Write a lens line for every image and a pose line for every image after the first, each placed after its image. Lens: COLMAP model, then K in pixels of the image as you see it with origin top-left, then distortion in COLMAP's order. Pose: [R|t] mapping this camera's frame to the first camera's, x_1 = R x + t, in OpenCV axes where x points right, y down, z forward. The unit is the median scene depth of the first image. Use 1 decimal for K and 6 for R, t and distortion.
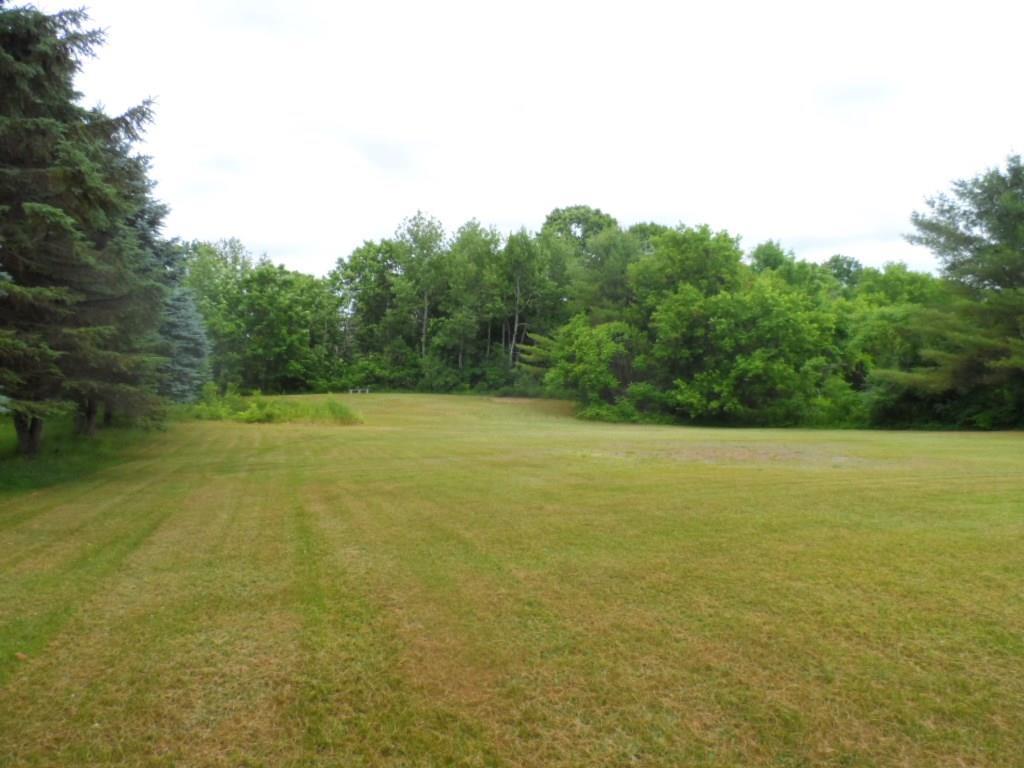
lens RADIAL K [[791.0, 0, 509.4], [0, 791.0, 391.2], [0, 0, 1]] dist [-0.004715, 0.029803]
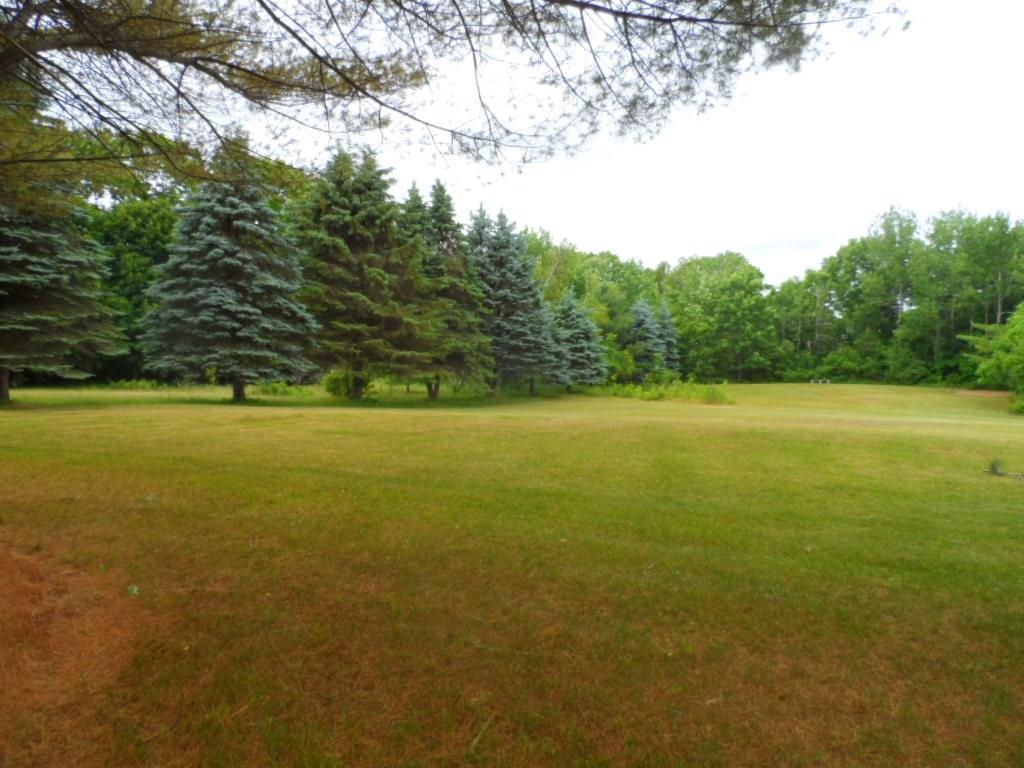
lens RADIAL K [[791.0, 0, 509.9], [0, 791.0, 380.6], [0, 0, 1]] dist [-0.004715, 0.029803]
pose [[0.711064, 0.016631, -0.702931, 0.263233], [-0.020685, 0.999782, 0.002729, 0.004691], [0.702823, 0.012599, 0.711253, -0.070180]]
